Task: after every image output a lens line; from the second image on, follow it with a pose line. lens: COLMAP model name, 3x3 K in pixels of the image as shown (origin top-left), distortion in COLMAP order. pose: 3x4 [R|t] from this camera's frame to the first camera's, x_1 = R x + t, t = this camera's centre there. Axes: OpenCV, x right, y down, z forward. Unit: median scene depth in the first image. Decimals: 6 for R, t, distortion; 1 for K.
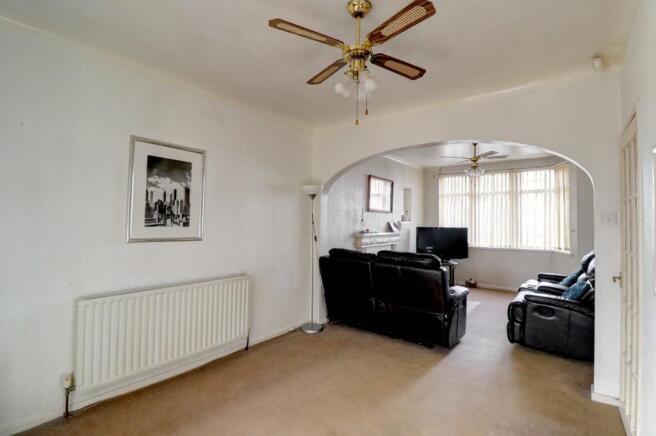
lens RADIAL K [[311.1, 0, 324.3], [0, 311.1, 215.1], [0, 0, 1]] dist [0.000471, -0.002812]
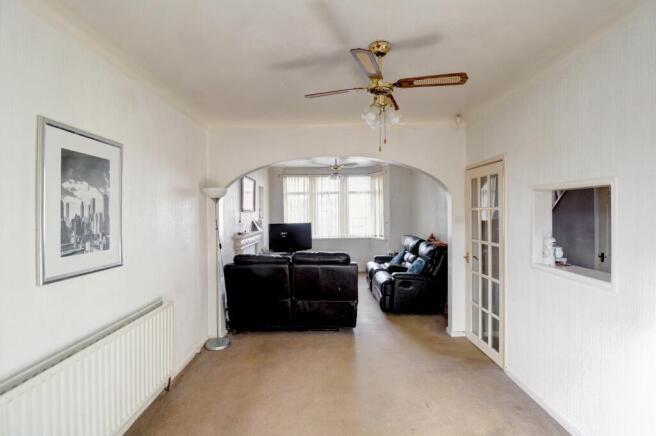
lens RADIAL K [[311.1, 0, 323.4], [0, 311.1, 215.7], [0, 0, 1]] dist [0.000471, -0.002812]
pose [[0.797327, -0.031285, 0.602736, -0.396064], [0.012631, 0.999302, 0.035160, -0.050018], [-0.603415, -0.020421, 0.797166, 0.106569]]
